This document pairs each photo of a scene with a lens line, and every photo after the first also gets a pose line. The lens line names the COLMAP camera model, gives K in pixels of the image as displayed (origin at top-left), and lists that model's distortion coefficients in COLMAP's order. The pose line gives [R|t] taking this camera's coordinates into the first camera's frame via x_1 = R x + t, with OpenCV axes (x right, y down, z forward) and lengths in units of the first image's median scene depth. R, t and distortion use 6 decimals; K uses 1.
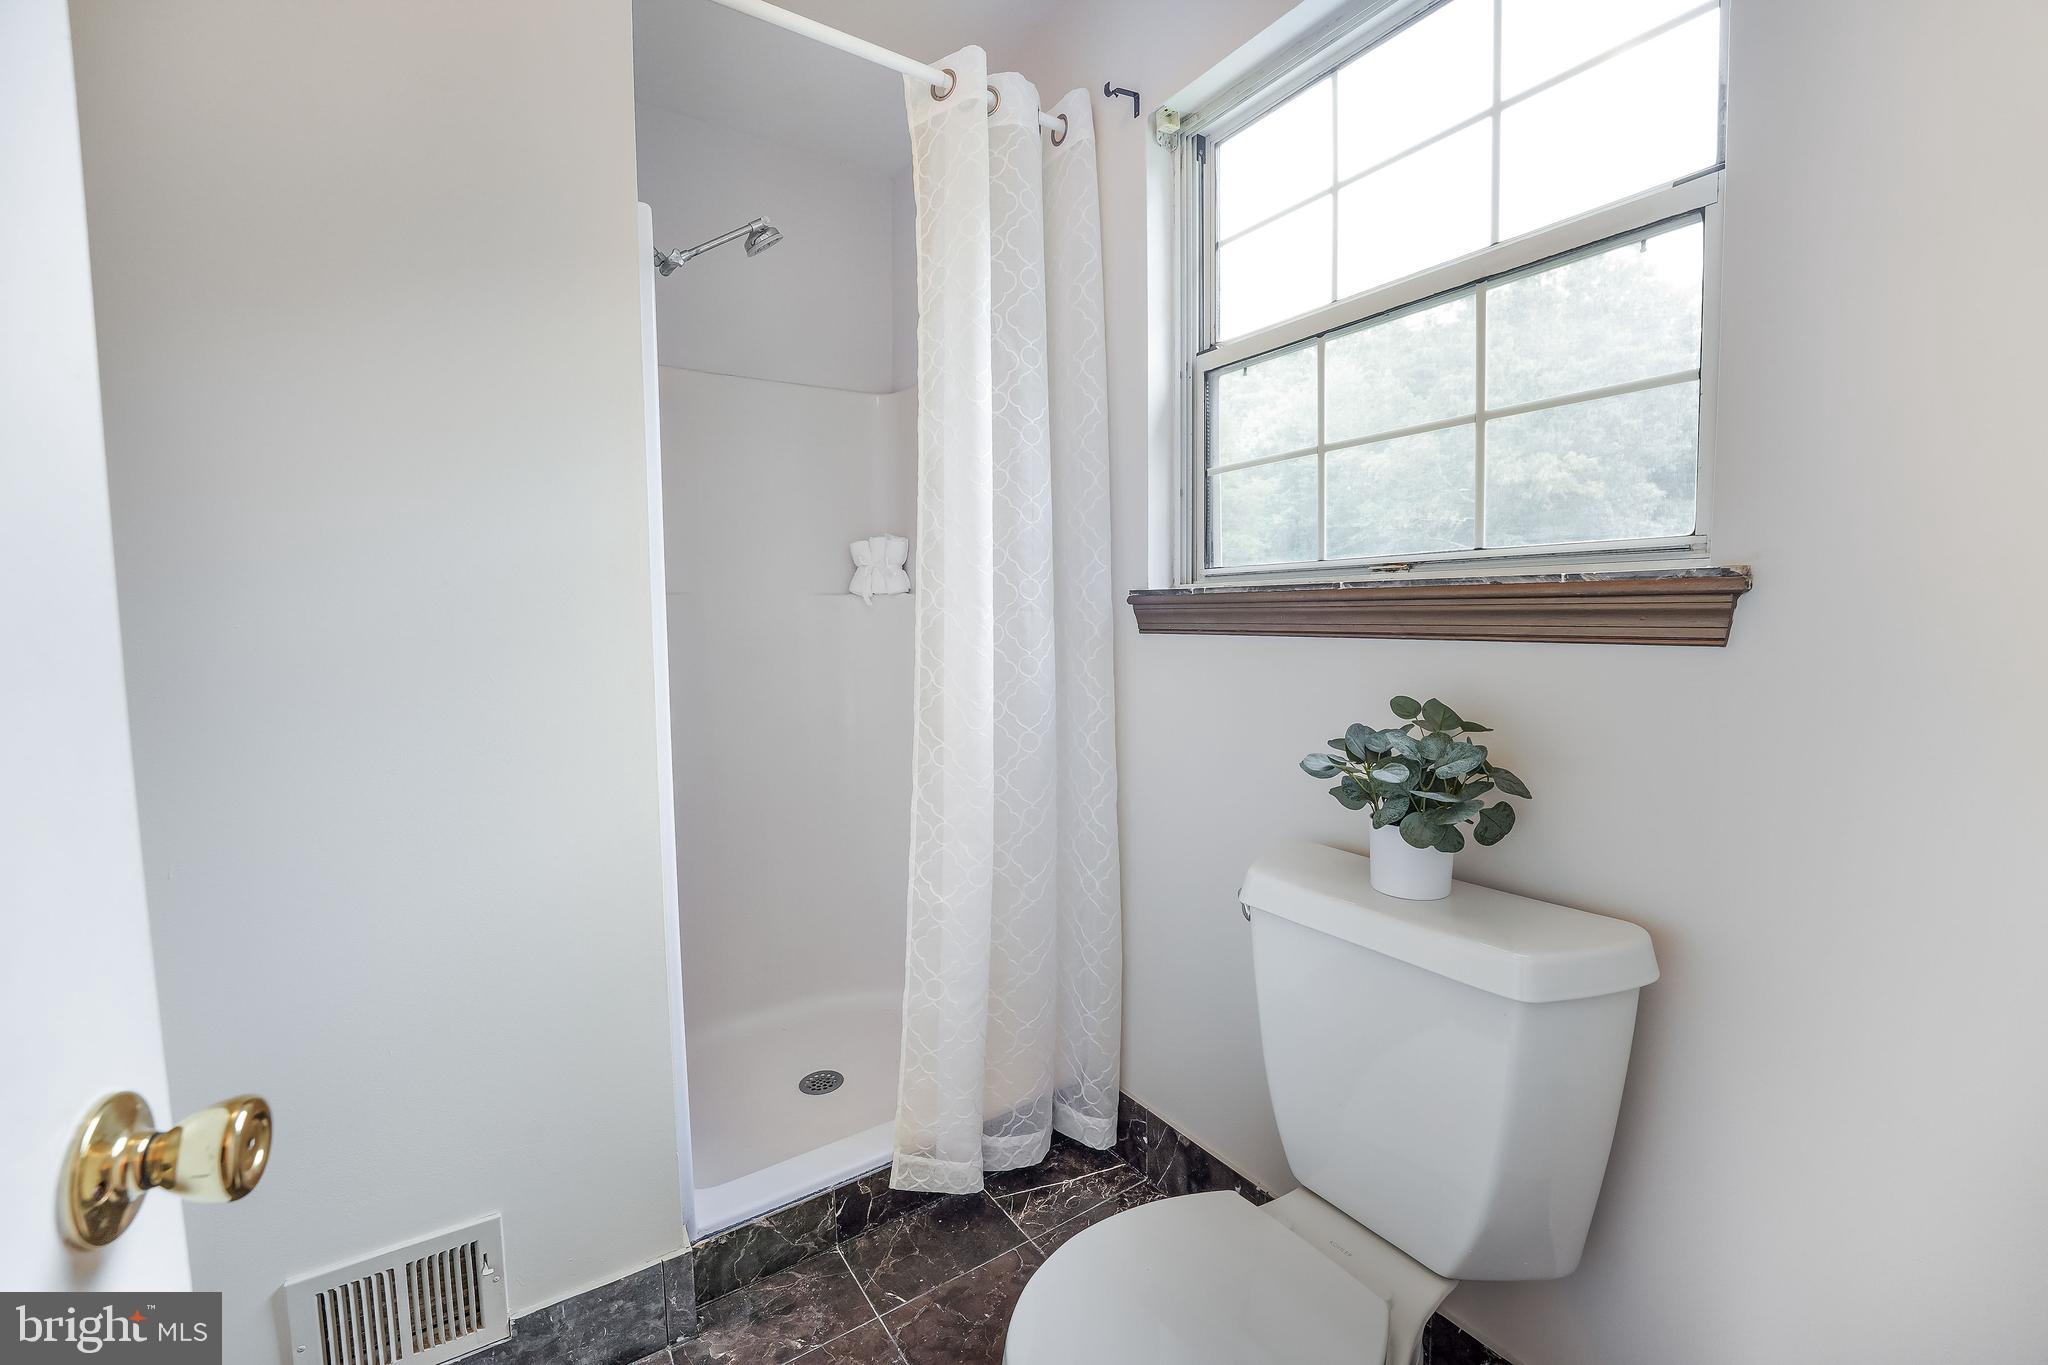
lens RADIAL K [[838.7, 0, 1019.7], [0, 838.7, 681.2], [0, 0, 1]] dist [-0.027886, 0.003348]
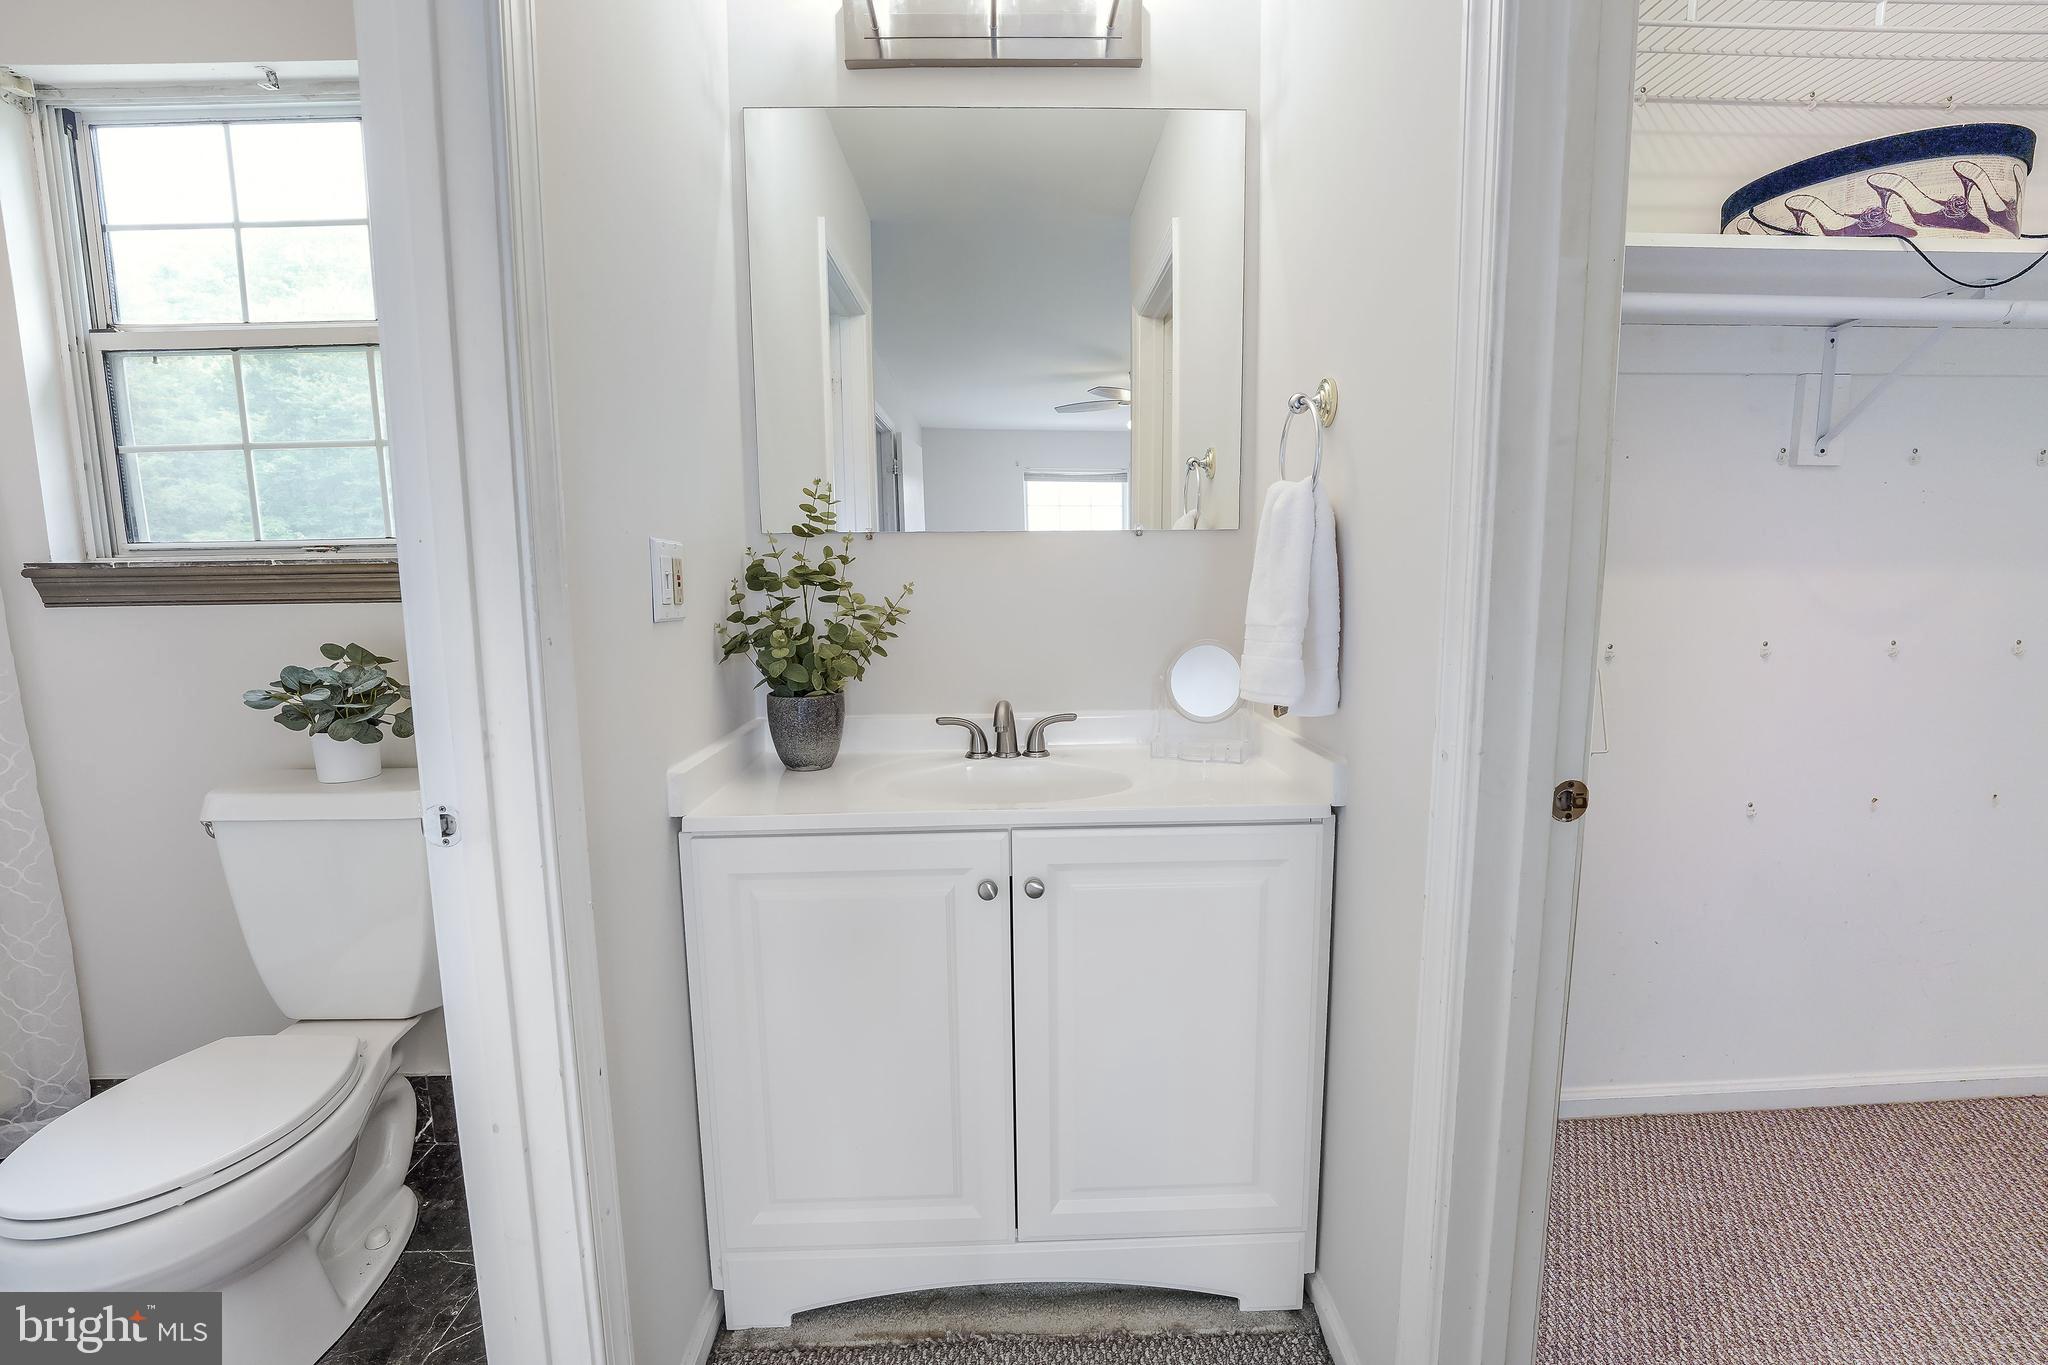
lens RADIAL K [[838.7, 0, 1034.6], [0, 838.7, 677.7], [0, 0, 1]] dist [-0.027886, 0.003348]
pose [[0.520435, -0.102634, 0.847711, -0.079292], [0.072641, 0.994473, 0.075806, 0.044135], [-0.850806, 0.022127, 0.525014, -0.572012]]
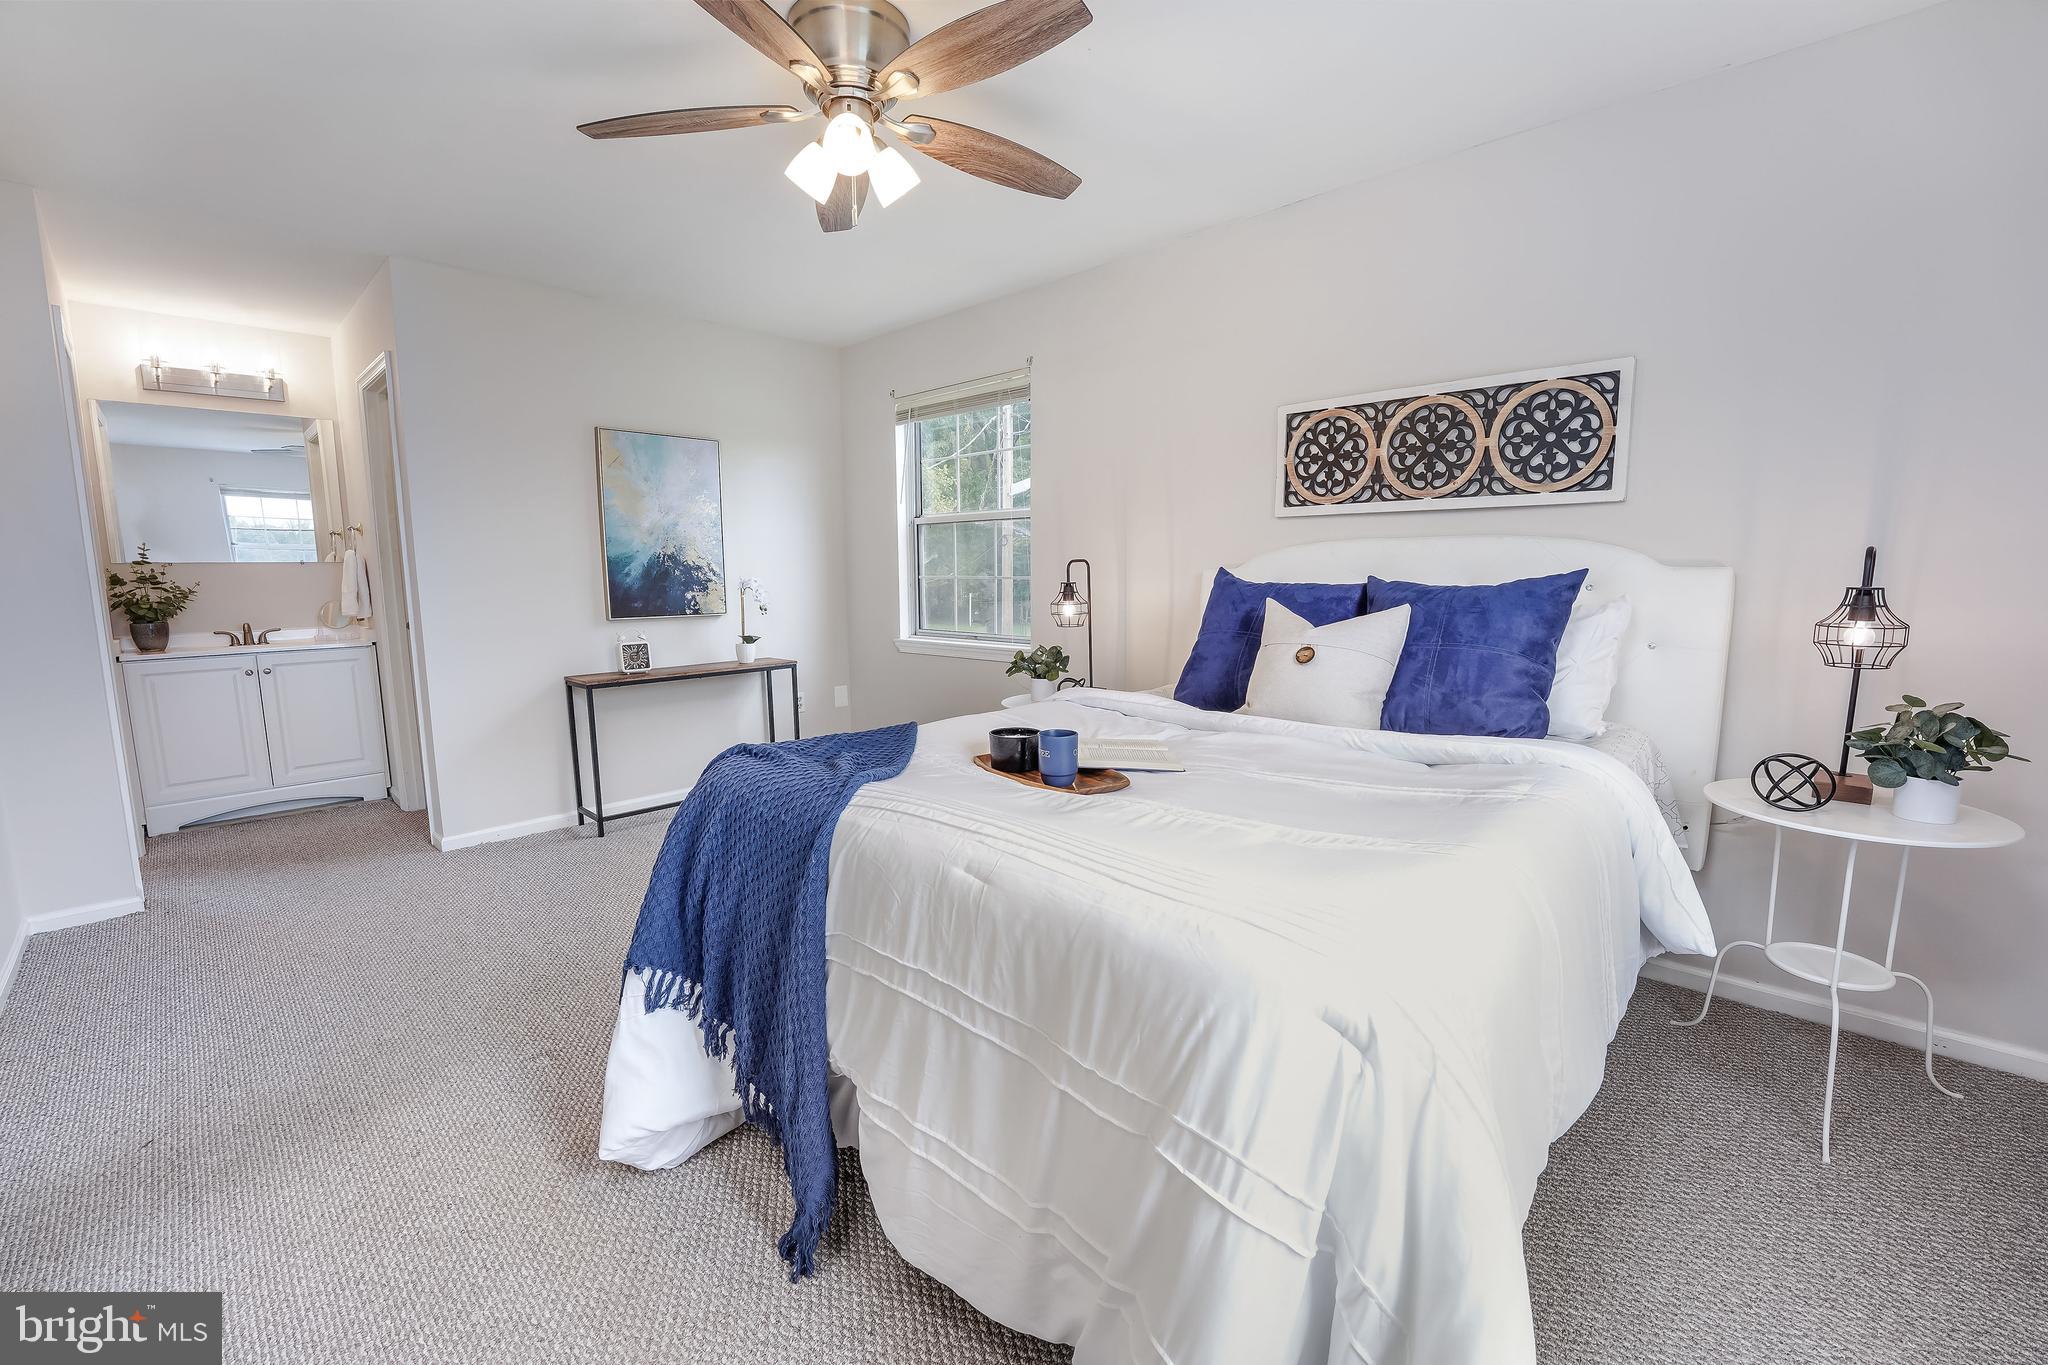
lens RADIAL K [[838.7, 0, 1030.5], [0, 838.7, 679.3], [0, 0, 1]] dist [-0.027886, 0.003348]
pose [[-0.220220, -0.116743, 0.968439, -3.022811], [0.085556, 0.986675, 0.138396, 0.200769], [-0.971691, 0.113333, -0.207297, -2.272788]]
